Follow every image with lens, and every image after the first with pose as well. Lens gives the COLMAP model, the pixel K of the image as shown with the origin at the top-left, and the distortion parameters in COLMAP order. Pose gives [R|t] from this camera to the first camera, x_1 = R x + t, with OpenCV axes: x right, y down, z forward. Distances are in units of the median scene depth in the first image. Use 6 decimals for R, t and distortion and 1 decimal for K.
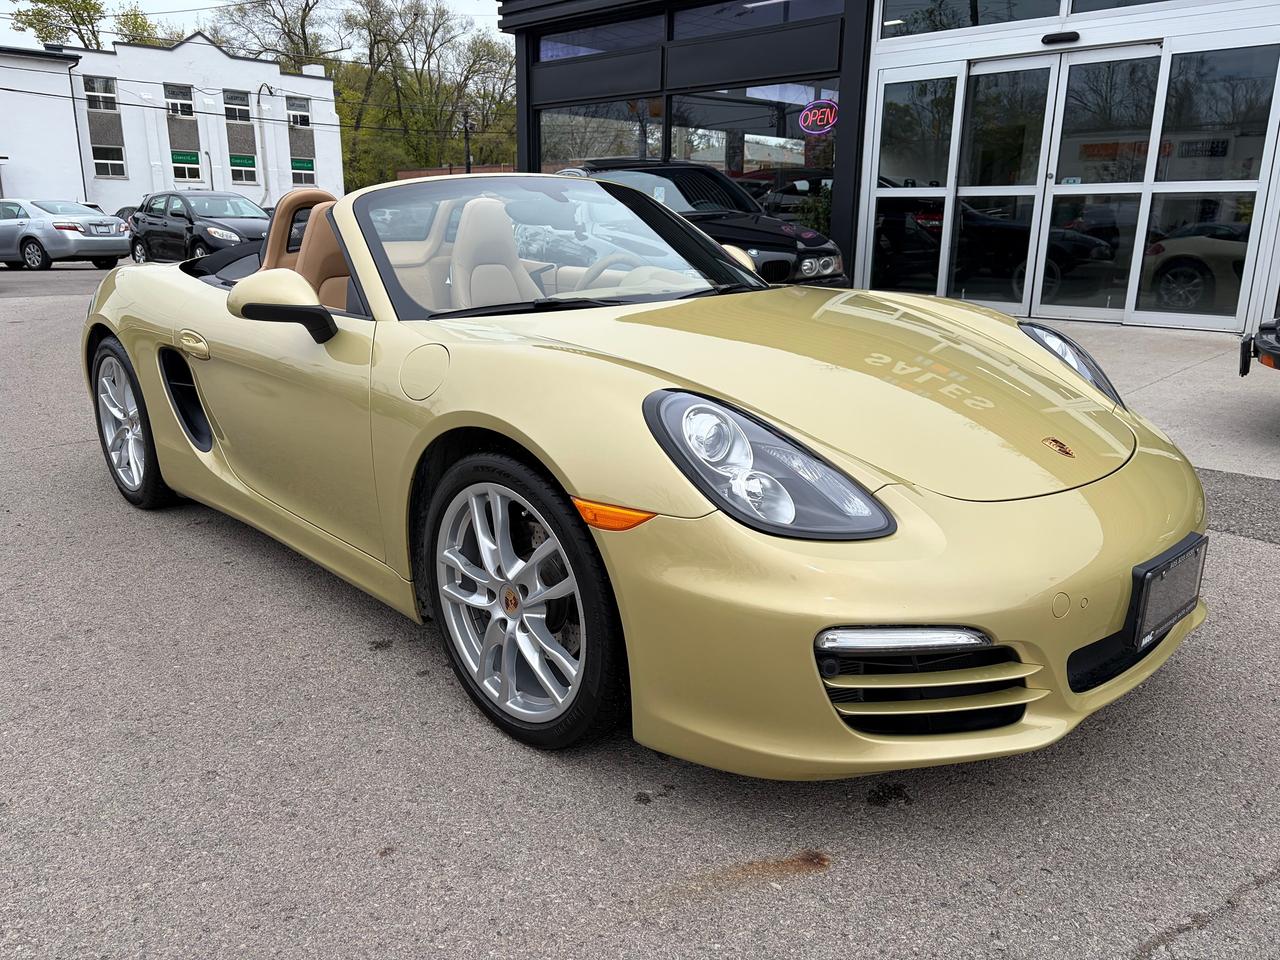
lens RADIAL K [[973.0, 0, 630.6], [0, 973.0, 492.0], [0, 0, 1]] dist [0.058659, -0.061272]
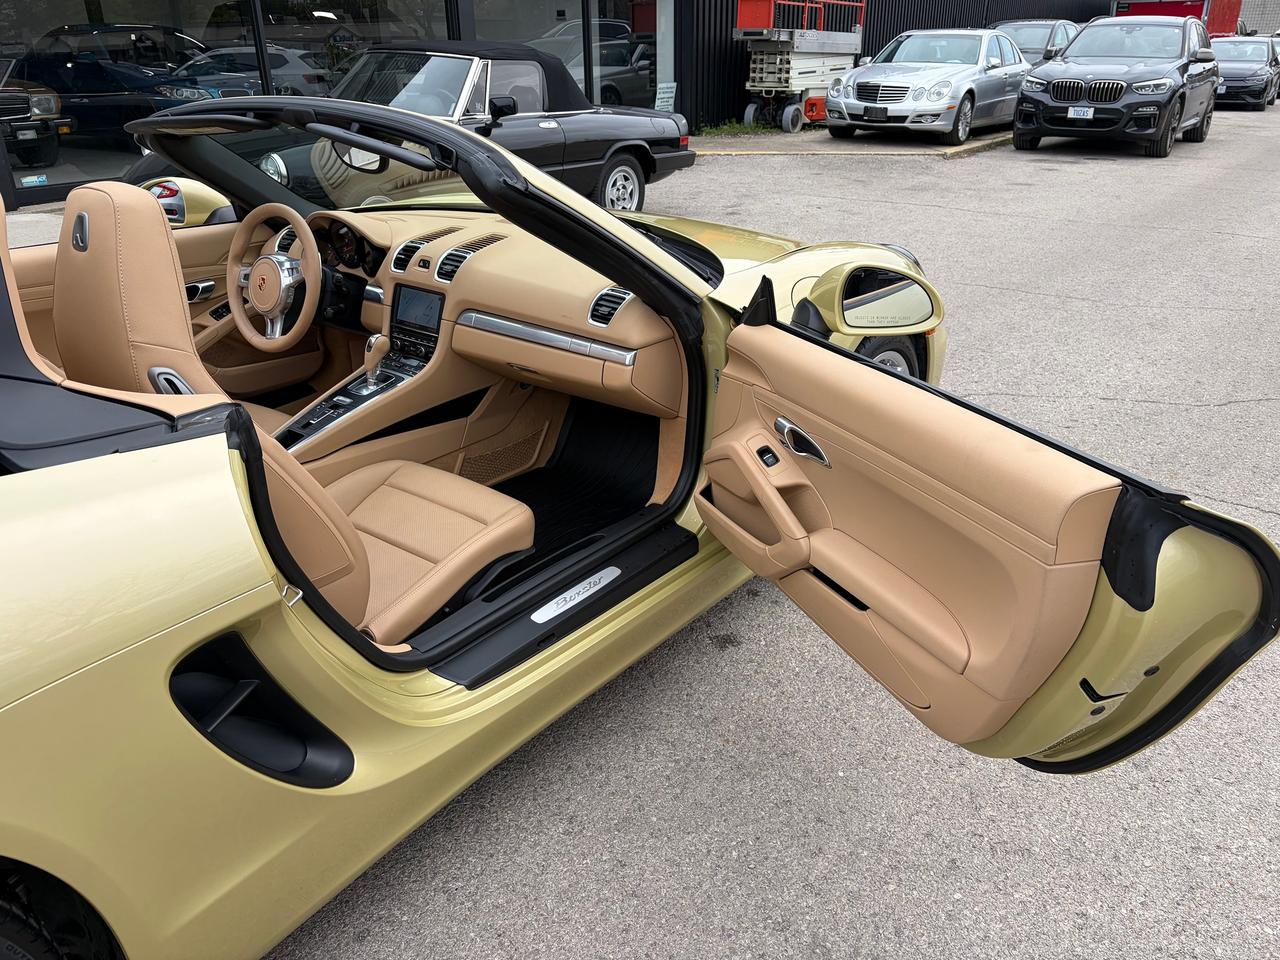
lens RADIAL K [[973.0, 0, 642.9], [0, 973.0, 476.9], [0, 0, 1]] dist [0.058659, -0.061272]
pose [[-0.162804, -0.402144, 0.900986, -0.335093], [0.275677, 0.858260, 0.432888, -0.131531], [-0.947363, 0.318857, -0.028866, 0.349846]]
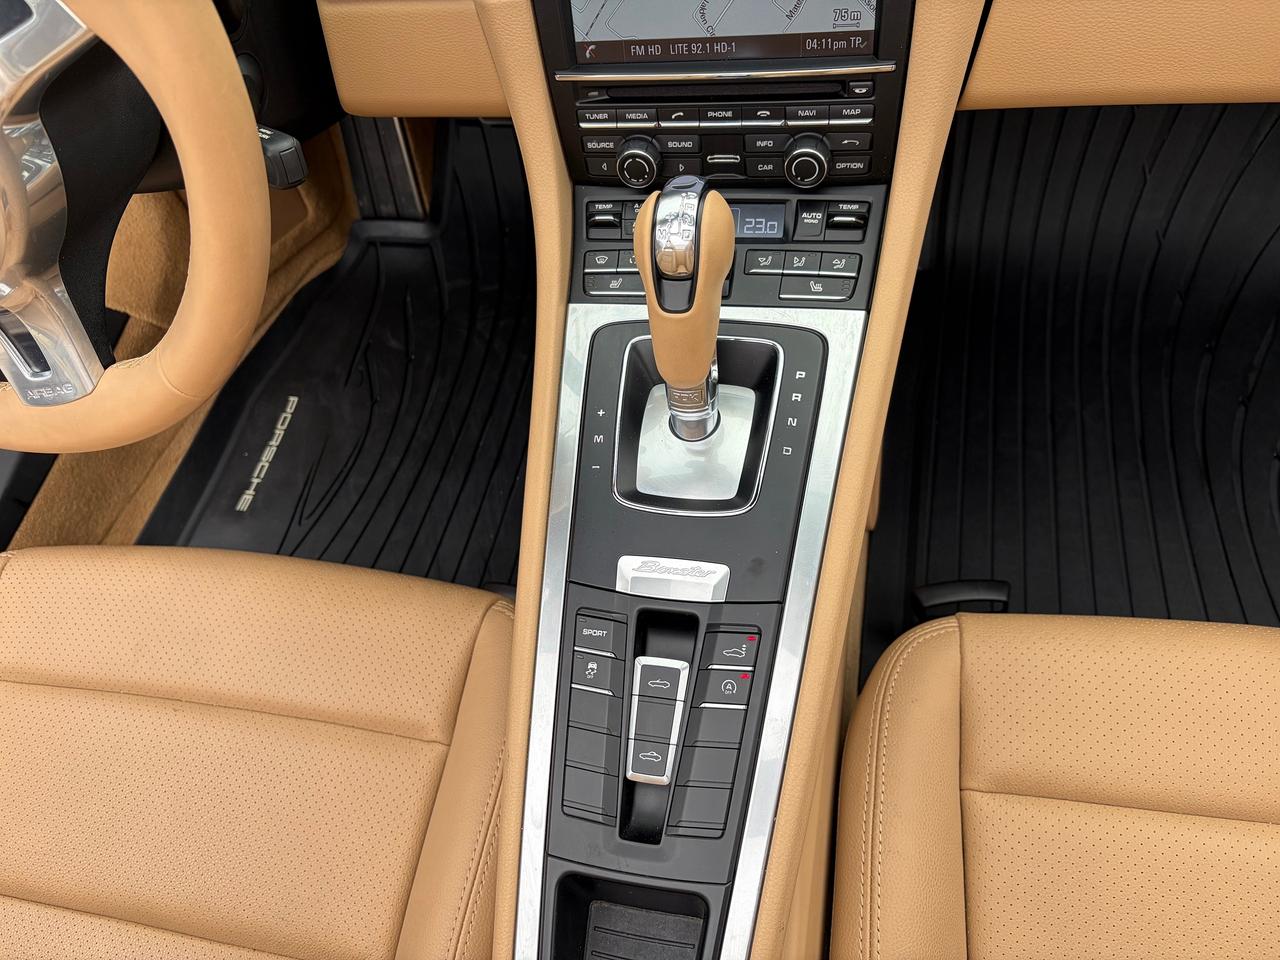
lens RADIAL K [[973.0, 0, 642.5], [0, 973.0, 465.6], [0, 0, 1]] dist [0.058659, -0.061272]
pose [[-0.589480, -0.602126, 0.538477, -0.072267], [0.369539, 0.391751, 0.842598, -0.103089], [-0.718299, 0.695684, -0.008420, 0.416537]]
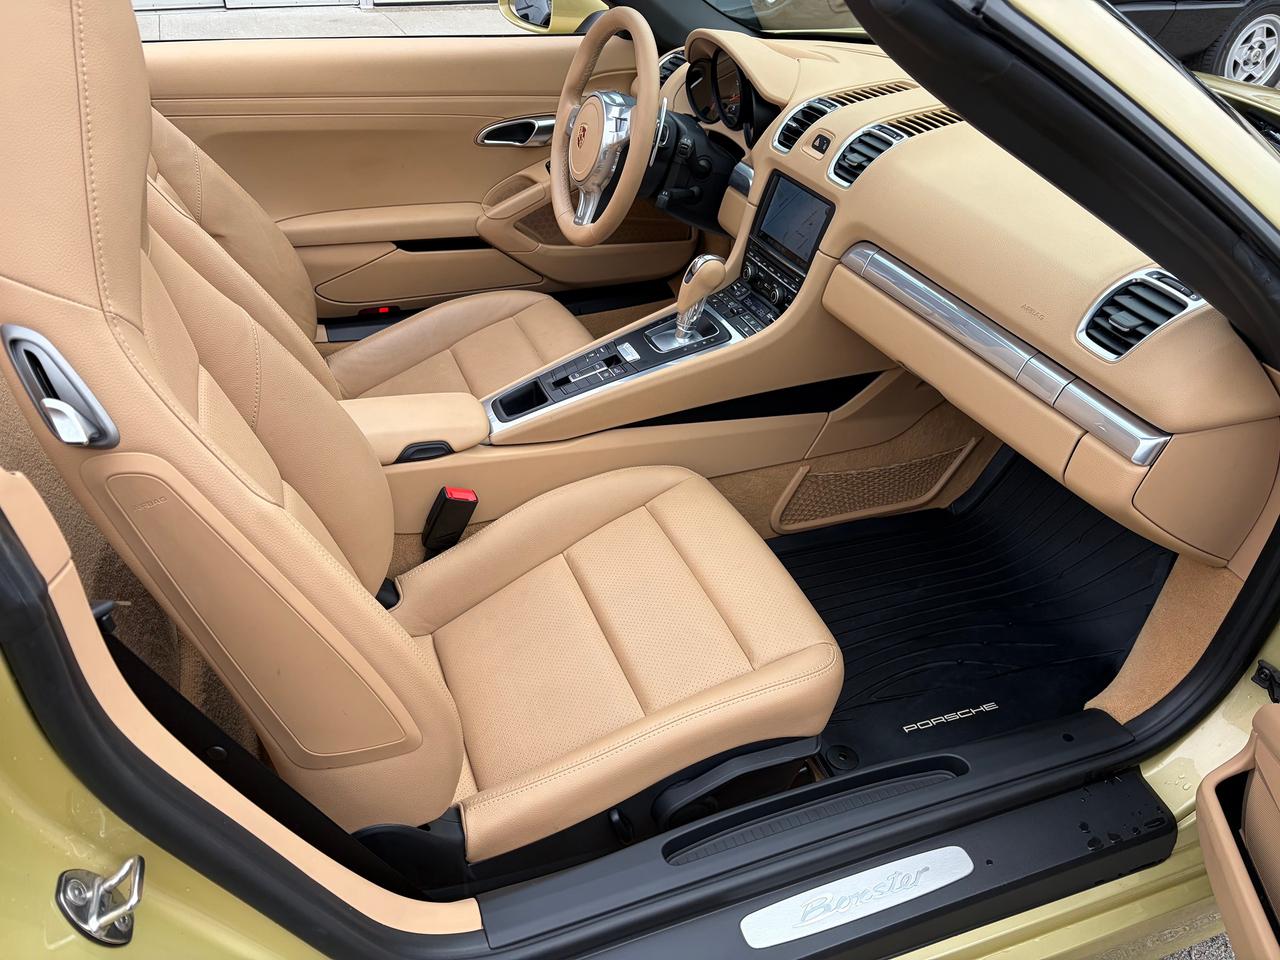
lens RADIAL K [[973.0, 0, 631.8], [0, 973.0, 484.7], [0, 0, 1]] dist [0.058659, -0.061272]
pose [[0.380326, -0.502273, 0.776579, -0.199147], [0.236682, 0.864576, 0.443273, -0.107818], [-0.894055, 0.015214, 0.447700, 0.337707]]
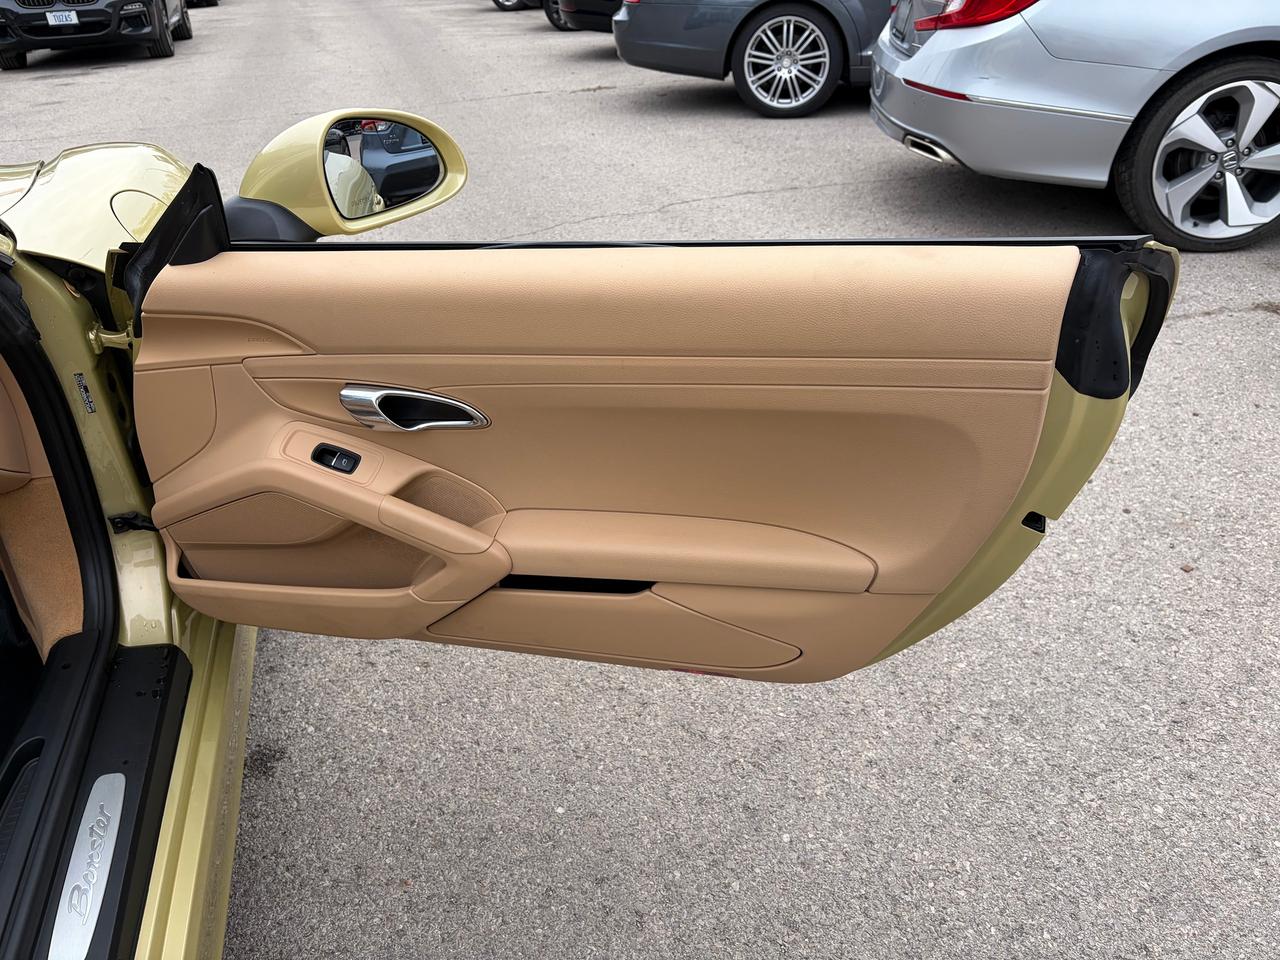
lens RADIAL K [[973.0, 0, 647.0], [0, 973.0, 471.8], [0, 0, 1]] dist [0.058659, -0.061272]
pose [[-0.892287, -0.184502, 0.412048, -0.227702], [0.169238, 0.709438, 0.684146, -0.114767], [-0.418548, 0.680189, -0.601798, 0.380677]]
